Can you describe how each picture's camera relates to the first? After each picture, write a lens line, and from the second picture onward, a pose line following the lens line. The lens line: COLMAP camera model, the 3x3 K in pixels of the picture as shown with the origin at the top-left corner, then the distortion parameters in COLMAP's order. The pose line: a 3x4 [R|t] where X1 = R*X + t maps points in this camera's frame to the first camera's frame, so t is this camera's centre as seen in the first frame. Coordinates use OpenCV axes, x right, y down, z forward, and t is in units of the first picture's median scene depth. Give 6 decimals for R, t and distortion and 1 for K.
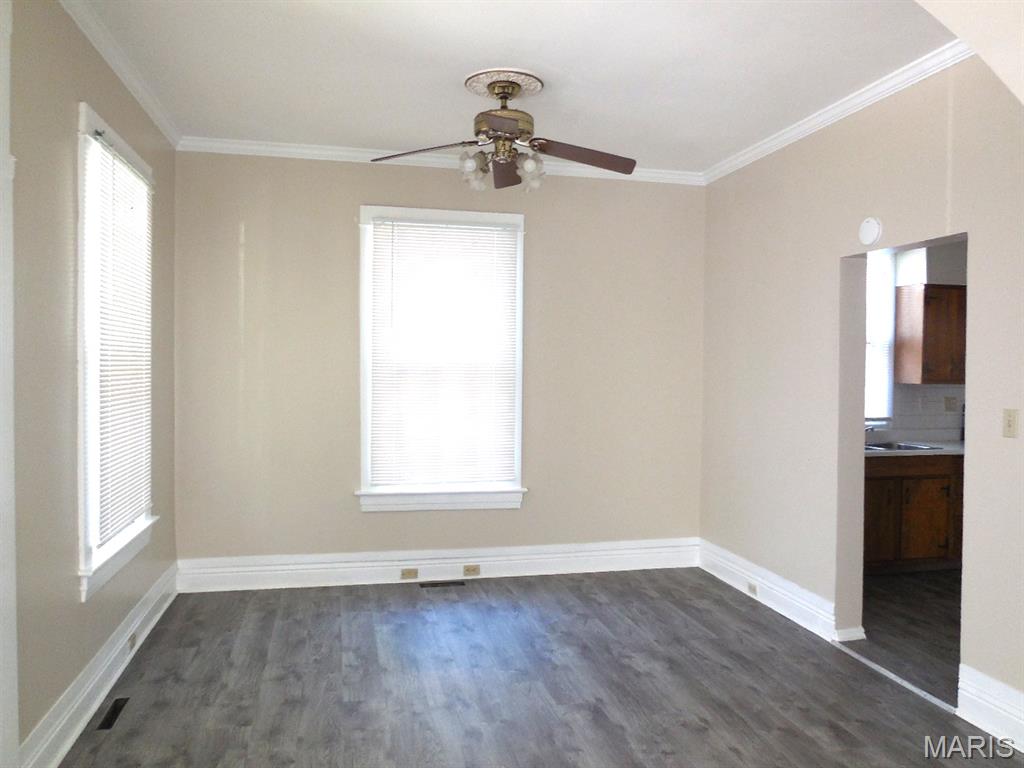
lens RADIAL K [[781.0, 0, 512.0], [0, 781.0, 384.0], [0, 0, 1]] dist [-0.015580, -0.000683]
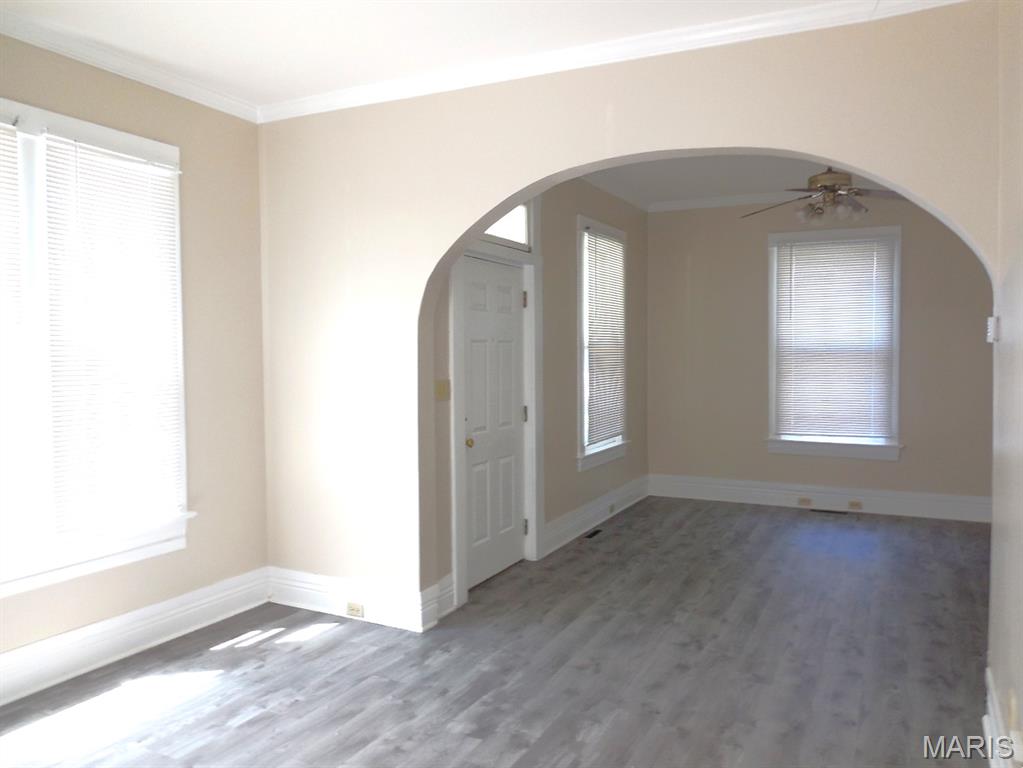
lens RADIAL K [[813.6, 0, 511.5], [0, 813.6, 384.0], [0, 0, 1]] dist [-0.000428, 0.003163]
pose [[0.774000, 0.015757, -0.632990, 0.401862], [-0.003803, 0.999788, 0.020237, 0.014043], [0.633174, -0.013256, 0.773896, -0.453027]]
